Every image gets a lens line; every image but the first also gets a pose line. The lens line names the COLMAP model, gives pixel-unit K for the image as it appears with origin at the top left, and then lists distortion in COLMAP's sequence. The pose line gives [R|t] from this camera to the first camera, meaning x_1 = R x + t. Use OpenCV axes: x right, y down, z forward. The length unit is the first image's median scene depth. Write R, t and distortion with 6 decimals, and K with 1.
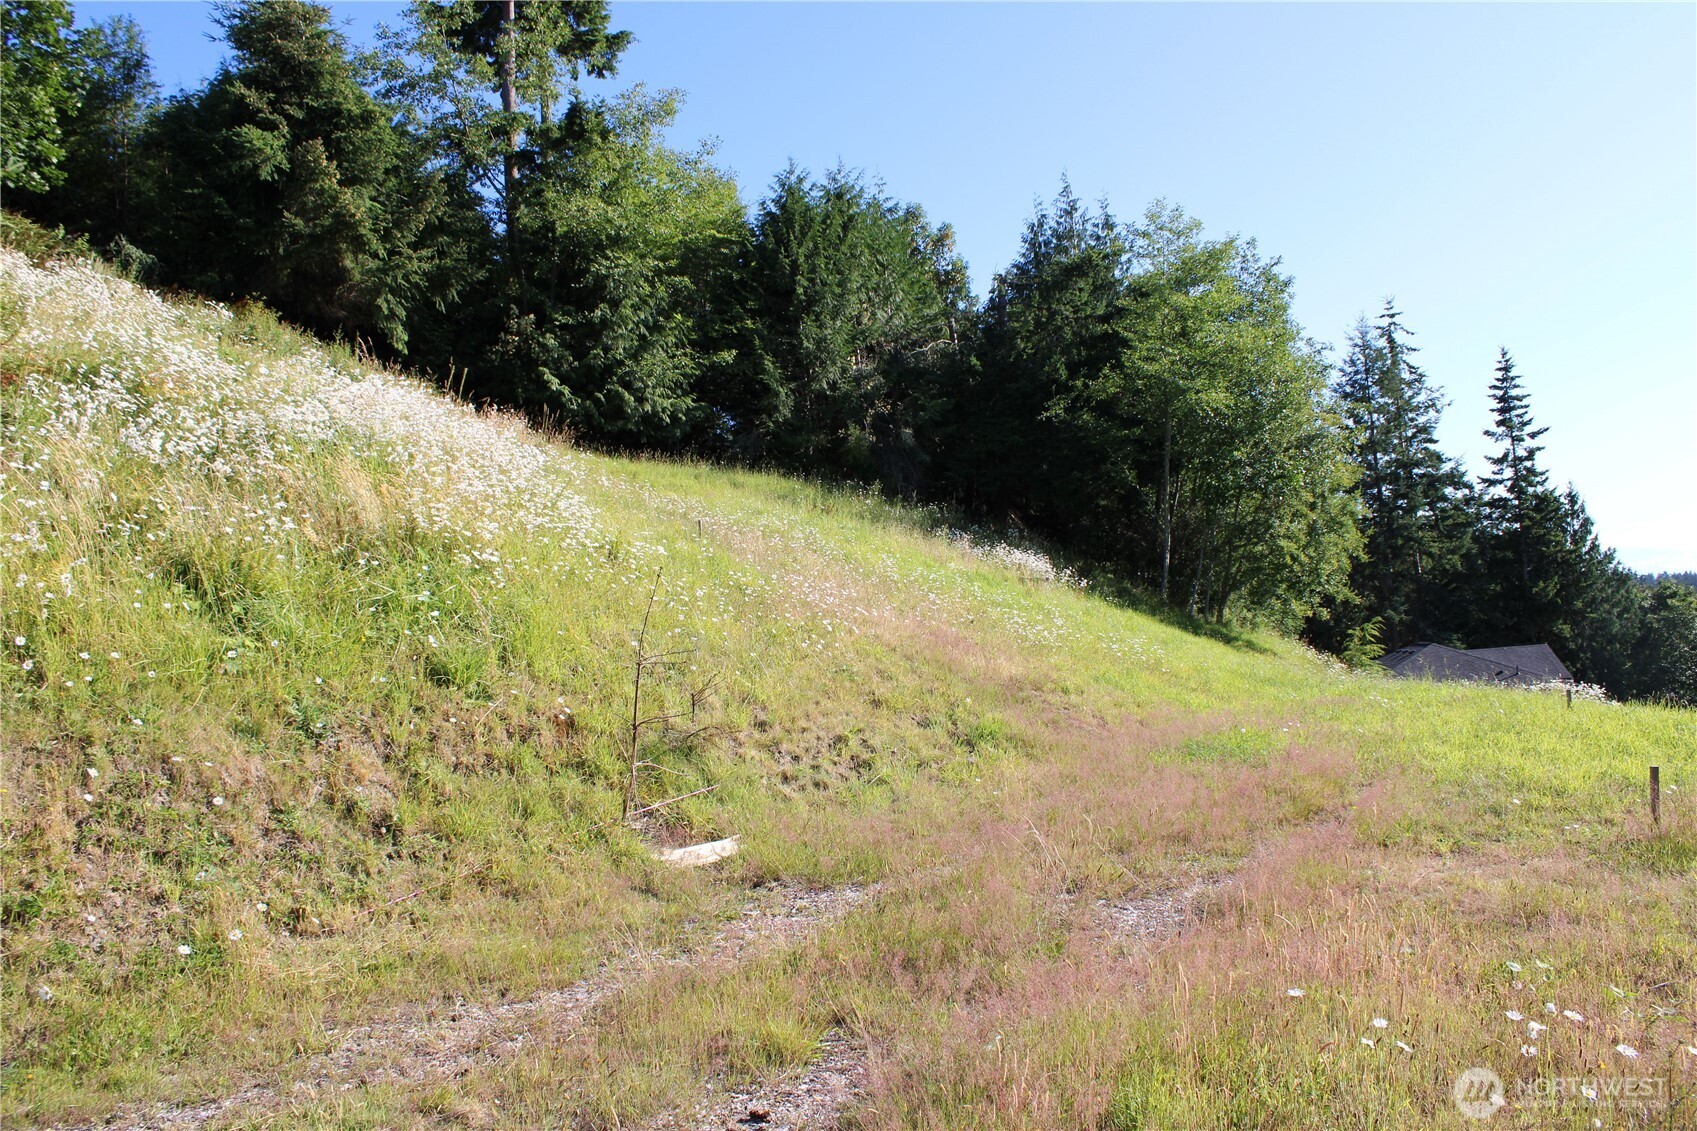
lens RADIAL K [[1416.3, 0, 845.1], [0, 1416.3, 561.4], [0, 0, 1]] dist [-0.169247, 0.157527]
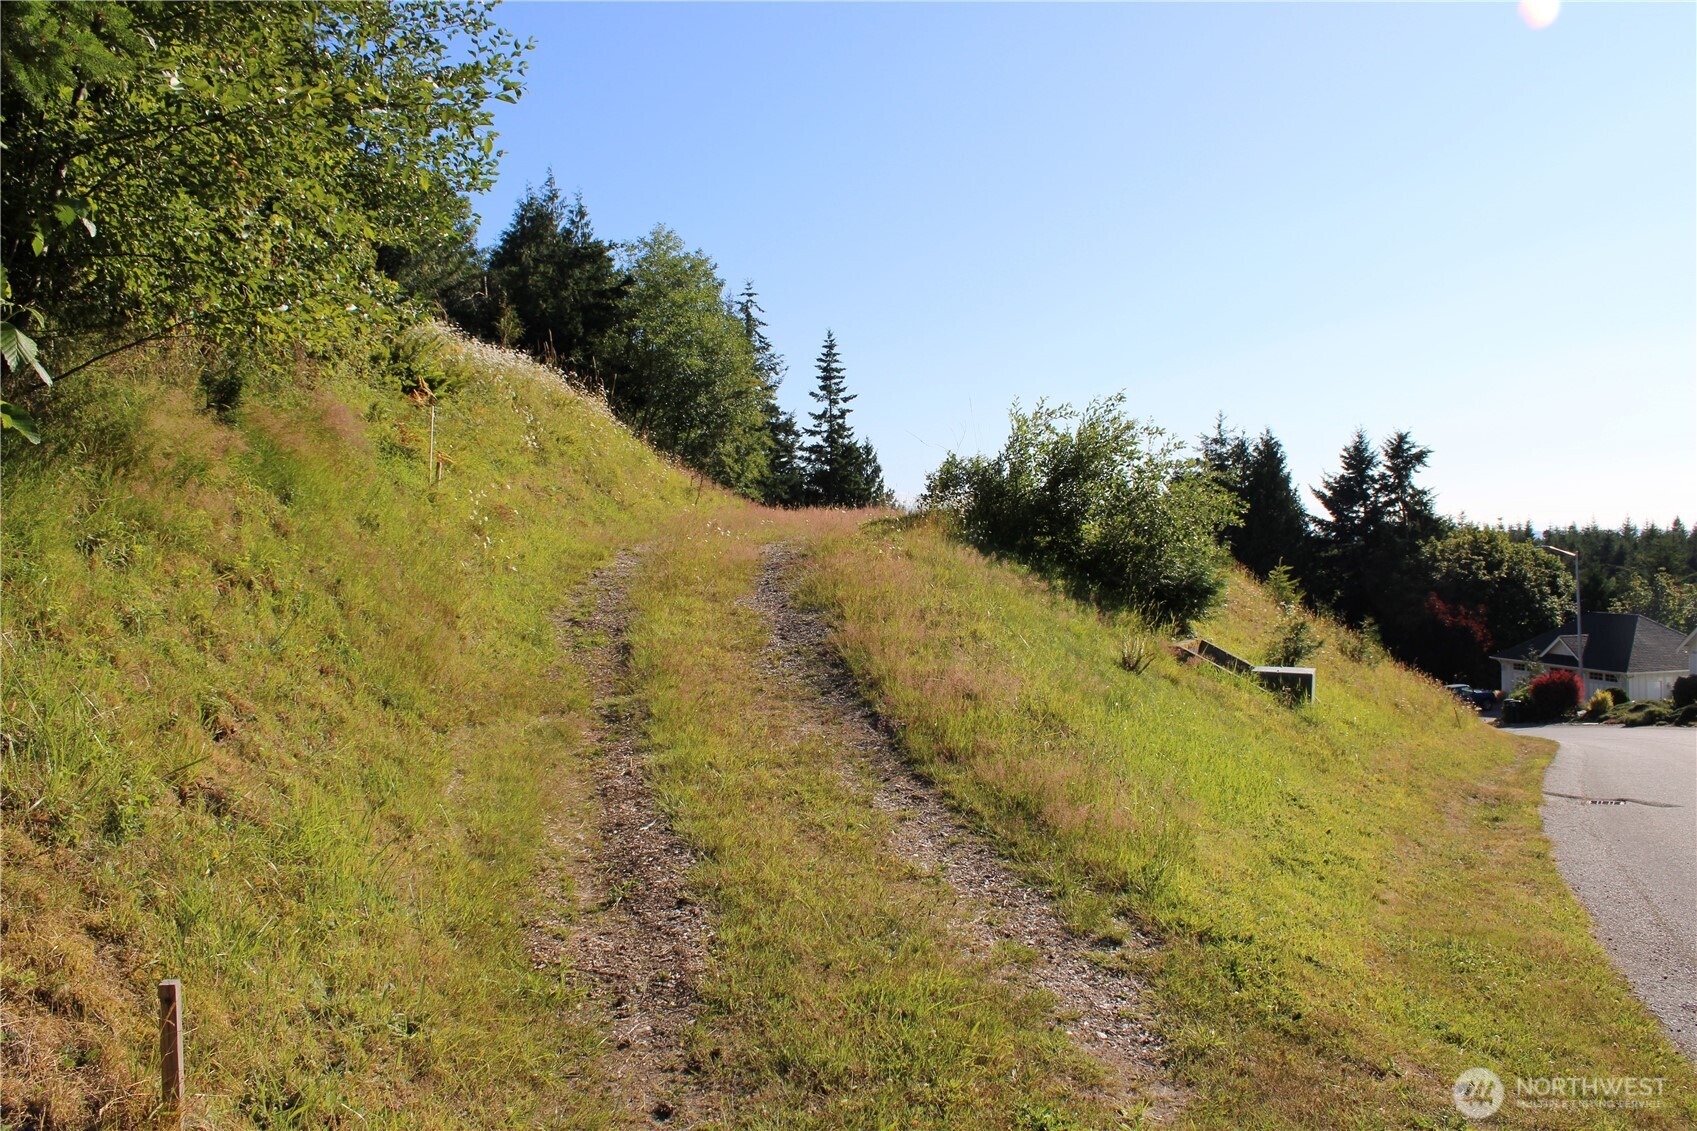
lens RADIAL K [[1433.8, 0, 848.5], [0, 1433.8, 565.5], [0, 0, 1]] dist [-0.105397, -0.000976]
pose [[0.875935, 0.048434, 0.479992, -0.227358], [-0.074530, 0.996589, 0.035448, 0.027400], [-0.476638, -0.066824, 0.876556, -0.338759]]
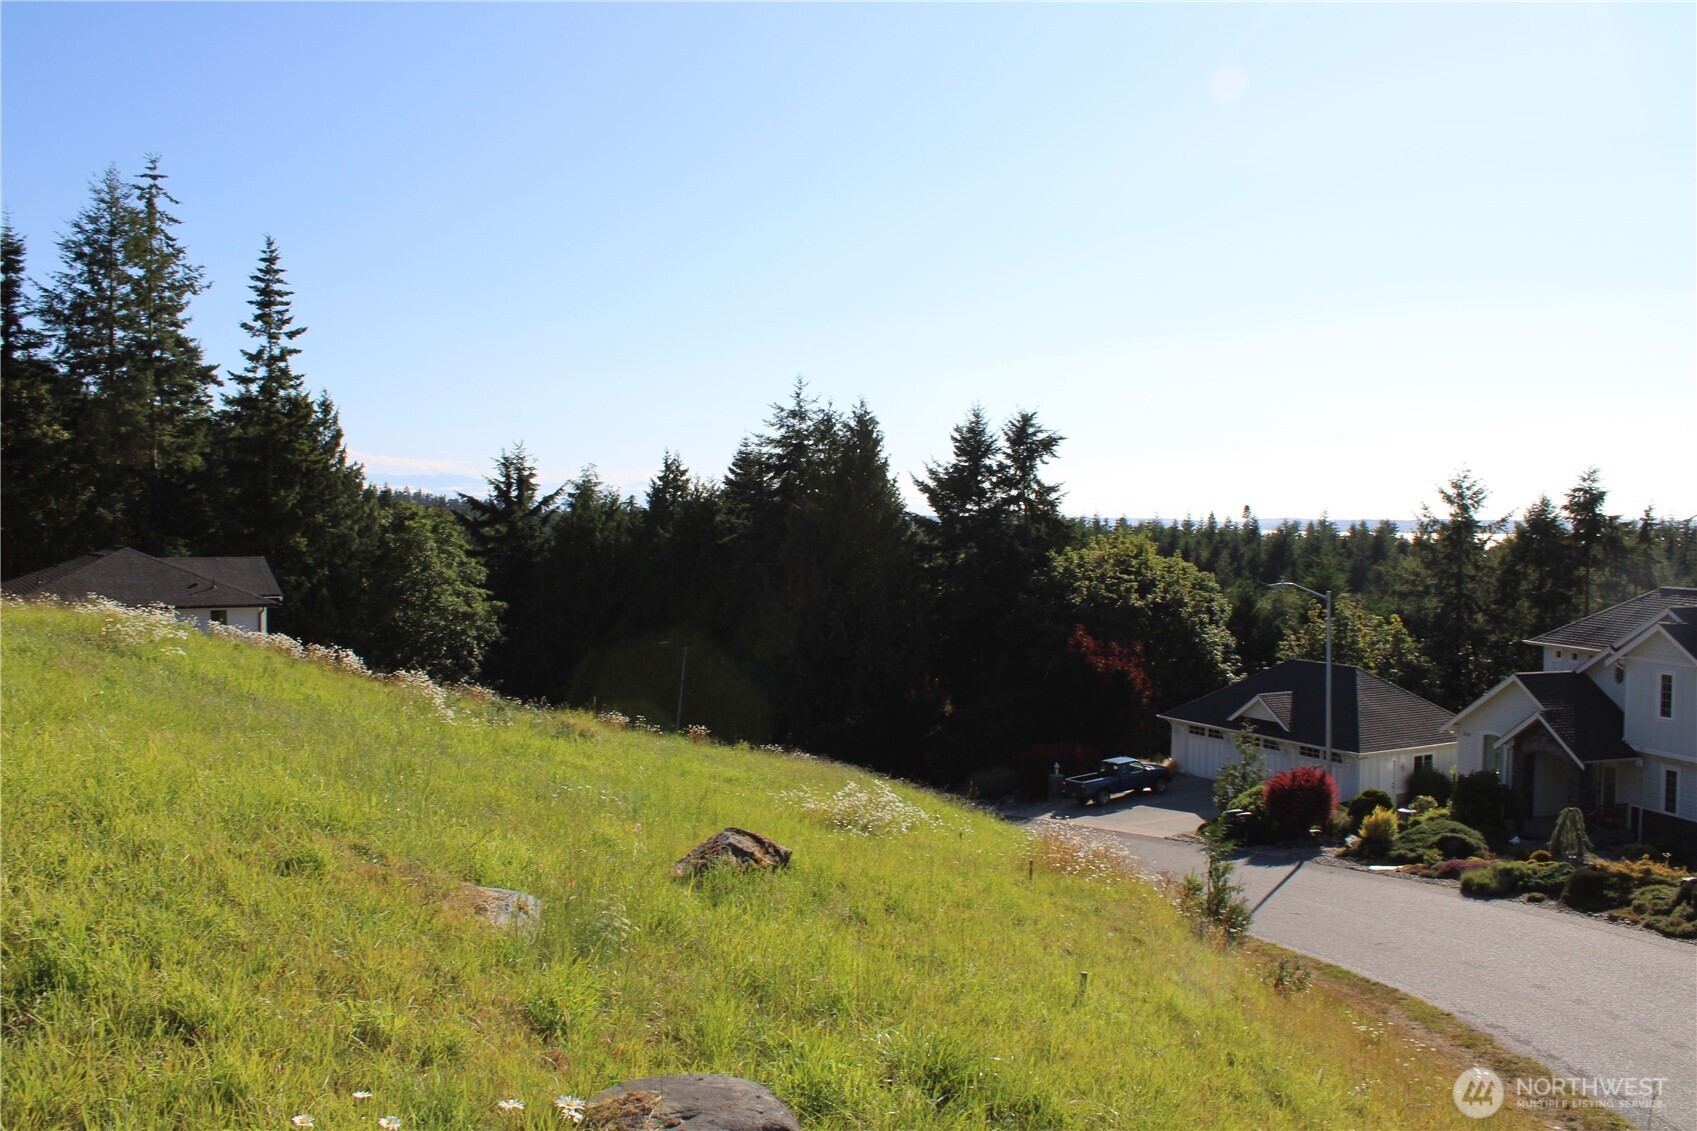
lens RADIAL K [[1416.3, 0, 845.1], [0, 1416.3, 561.4], [0, 0, 1]] dist [-0.169247, 0.157527]
pose [[0.689155, 0.053683, 0.722623, 0.133339], [-0.102341, 0.994466, 0.023724, 0.001383], [-0.717350, -0.090304, 0.690835, 0.087058]]
